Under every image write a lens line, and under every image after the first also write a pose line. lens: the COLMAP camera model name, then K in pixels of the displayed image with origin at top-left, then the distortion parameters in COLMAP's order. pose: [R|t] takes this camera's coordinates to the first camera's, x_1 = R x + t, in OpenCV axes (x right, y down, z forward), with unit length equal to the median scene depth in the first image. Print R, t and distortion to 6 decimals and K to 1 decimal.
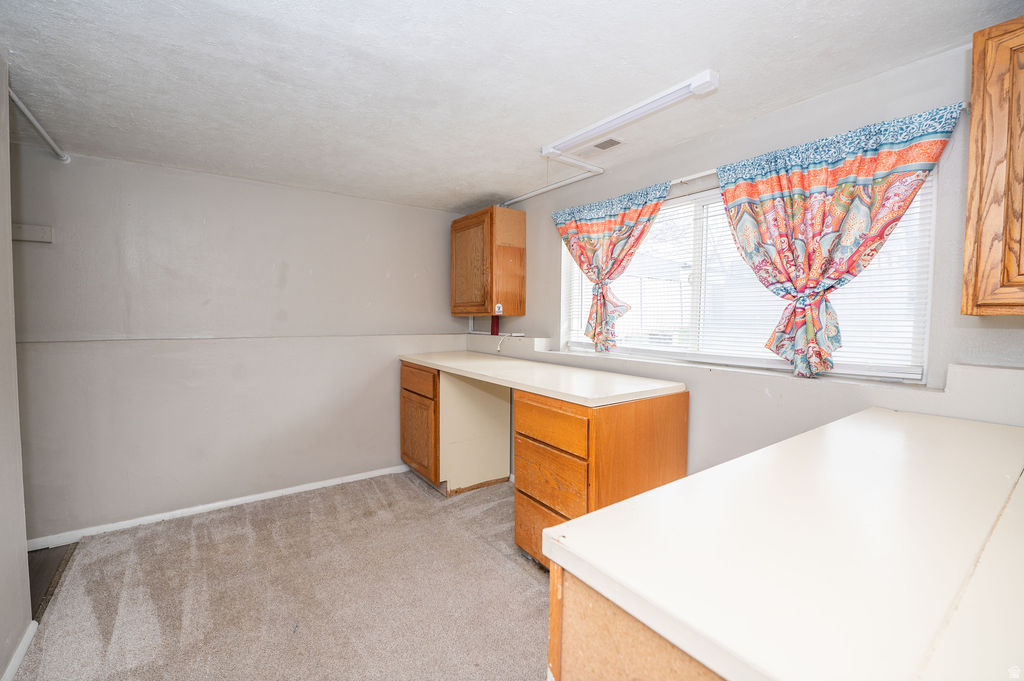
lens RADIAL K [[407.2, 0, 504.2], [0, 407.2, 338.6], [0, 0, 1]] dist [-0.020072, -0.000136]
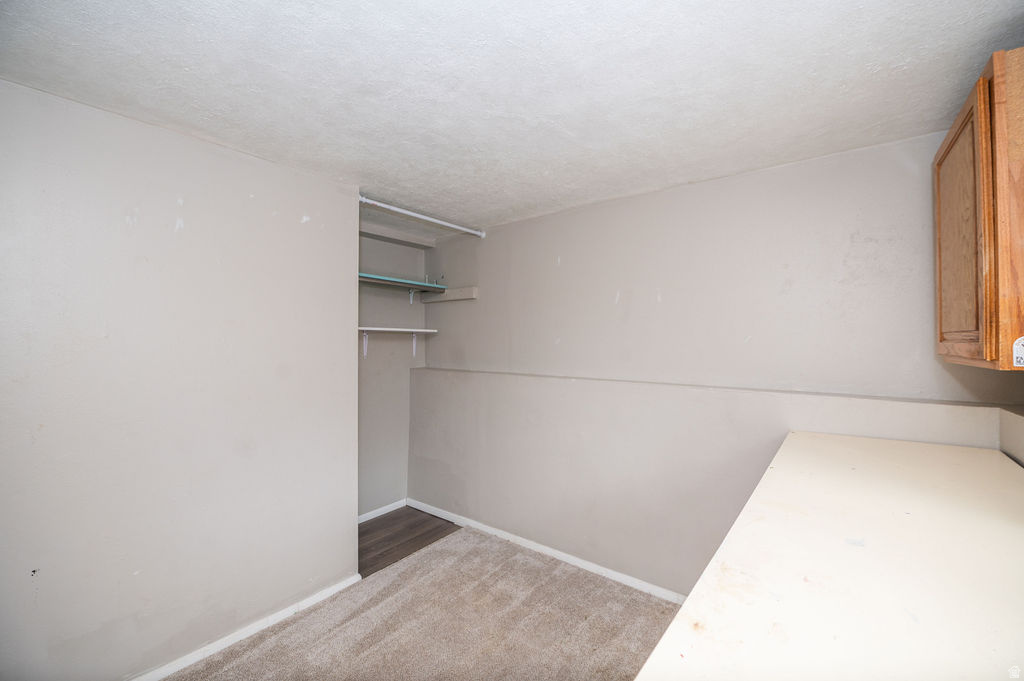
lens RADIAL K [[407.2, 0, 504.2], [0, 407.2, 338.6], [0, 0, 1]] dist [-0.020072, -0.000136]
pose [[0.293995, -0.010305, -0.955751, 0.223636], [-0.052243, 0.998274, -0.026834, -0.070969], [0.954378, 0.057820, 0.292949, 0.686236]]
